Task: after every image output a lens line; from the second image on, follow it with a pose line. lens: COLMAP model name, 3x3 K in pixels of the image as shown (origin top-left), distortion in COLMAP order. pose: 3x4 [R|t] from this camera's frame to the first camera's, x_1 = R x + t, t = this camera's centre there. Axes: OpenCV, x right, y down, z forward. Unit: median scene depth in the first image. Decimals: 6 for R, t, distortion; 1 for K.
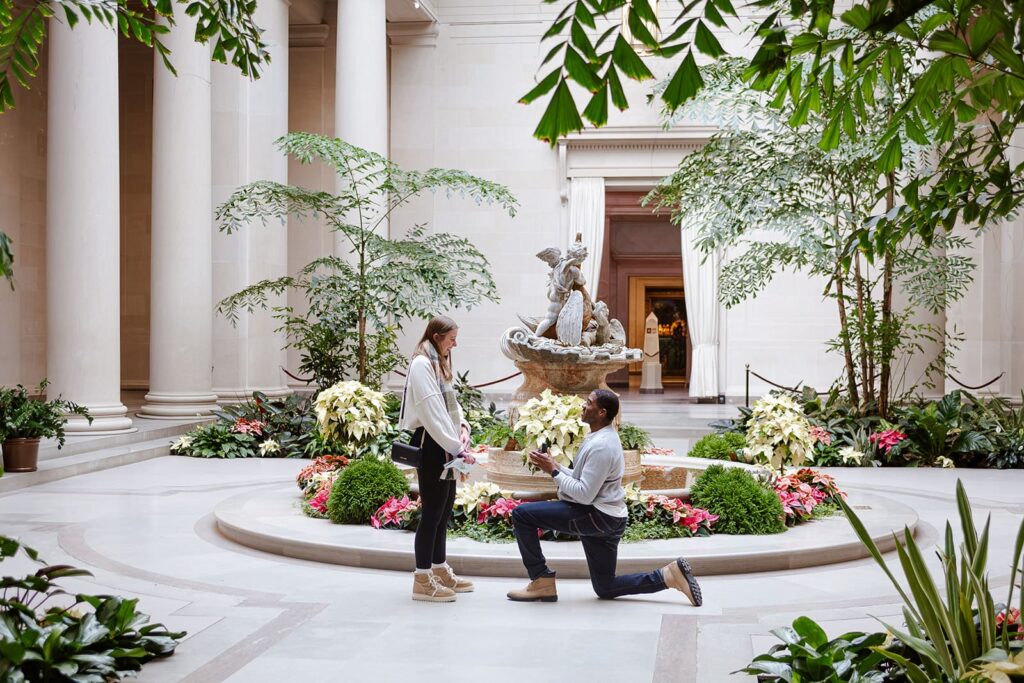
lens RADIAL K [[1551.5, 0, 512.0], [0, 1551.5, 341.5], [0, 0, 1]] dist [-0.014839, 0.076611]
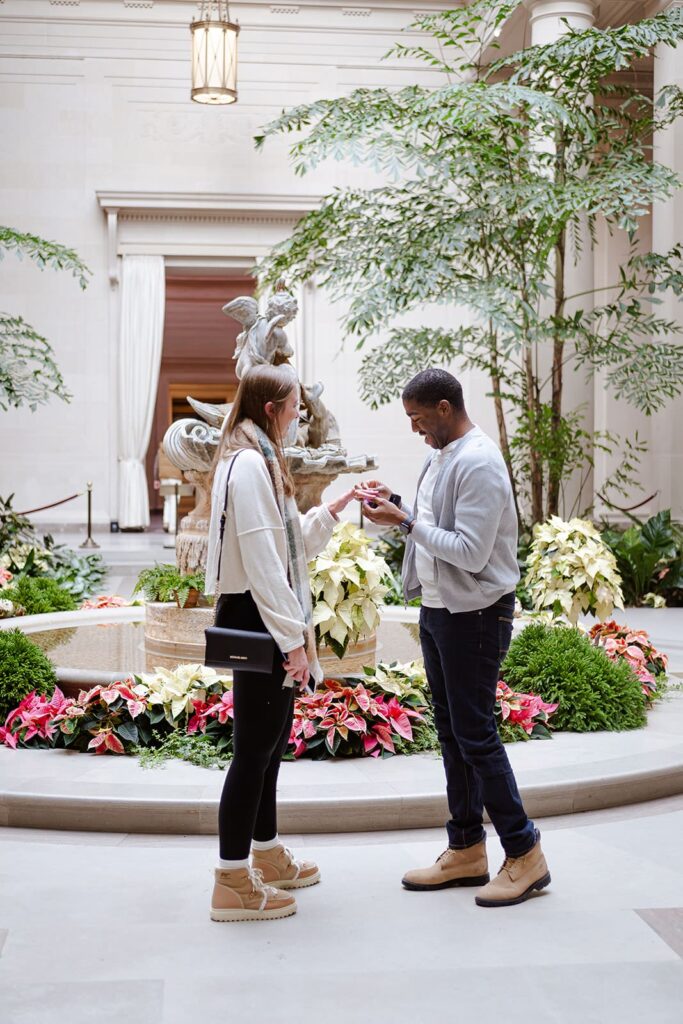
lens RADIAL K [[1551.5, 0, 342.3], [0, 1551.5, 498.3], [0, 0, 1]] dist [-0.014839, 0.076611]
pose [[0.968012, -0.008733, 0.250751, -0.077458], [0.004293, 0.999824, 0.018249, 0.009633], [-0.250867, -0.016589, 0.967880, 0.268239]]
